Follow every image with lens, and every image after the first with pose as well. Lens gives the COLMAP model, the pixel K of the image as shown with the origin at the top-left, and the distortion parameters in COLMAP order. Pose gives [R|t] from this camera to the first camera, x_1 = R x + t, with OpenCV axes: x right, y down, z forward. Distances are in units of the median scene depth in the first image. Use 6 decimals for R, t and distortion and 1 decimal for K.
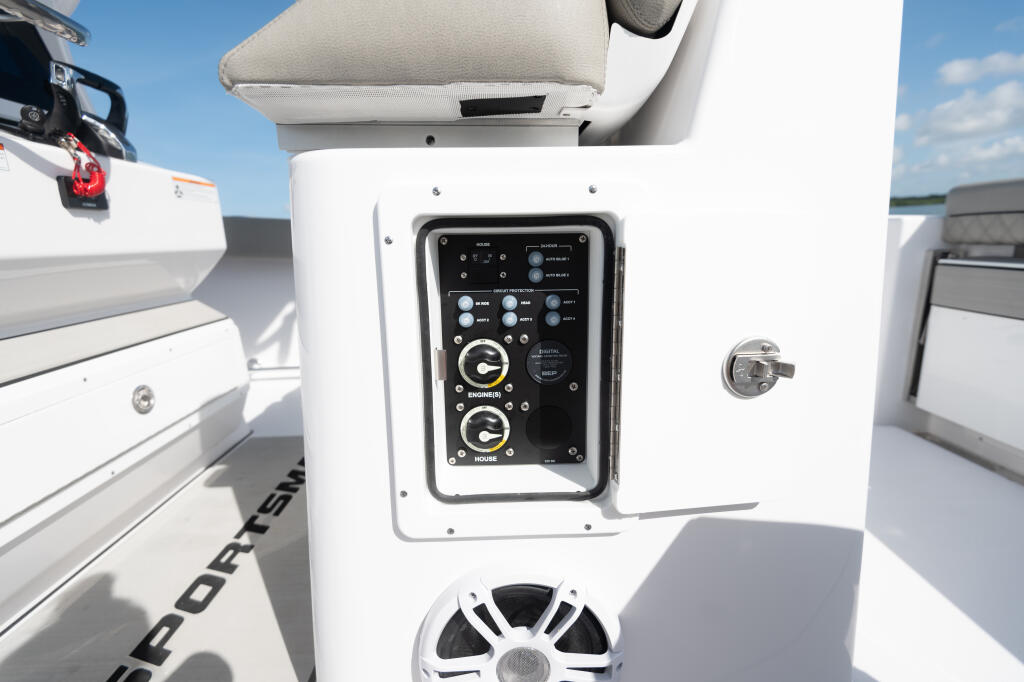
lens RADIAL K [[463.9, 0, 505.0], [0, 463.9, 343.1], [0, 0, 1]] dist [0.018978, -0.013269]
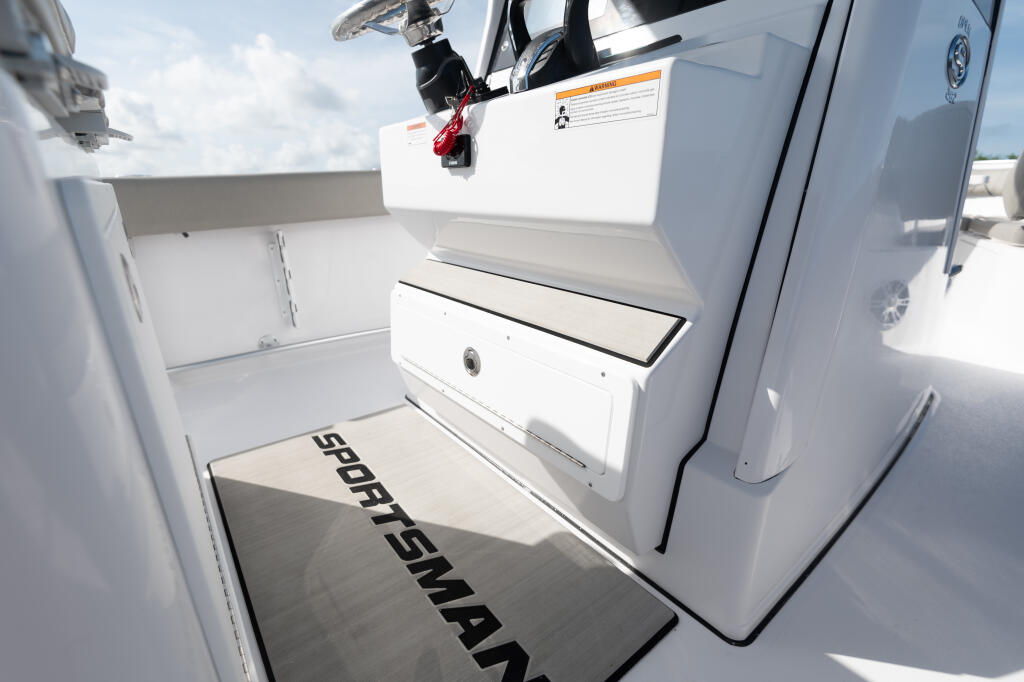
lens RADIAL K [[461.1, 0, 506.4], [0, 461.1, 336.6], [0, 0, 1]] dist [0.042115, -0.031269]
pose [[-0.801075, 0.185062, -0.569237, -0.281852], [-0.128071, 0.875988, 0.465019, -0.396294], [0.584702, 0.445418, -0.678032, 1.703233]]
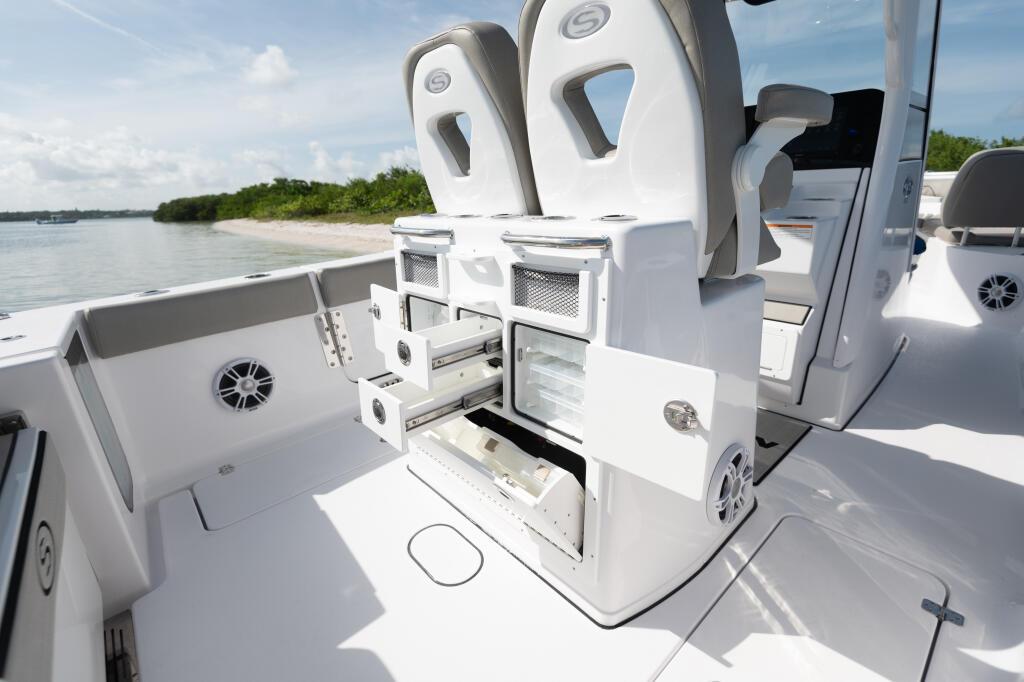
lens RADIAL K [[461.1, 0, 506.4], [0, 461.1, 336.6], [0, 0, 1]] dist [0.042115, -0.031269]
pose [[-0.762940, 0.251290, -0.595631, 1.126816], [-0.081221, 0.876799, 0.473948, -0.792670], [0.641347, 0.409972, -0.648535, 1.838803]]
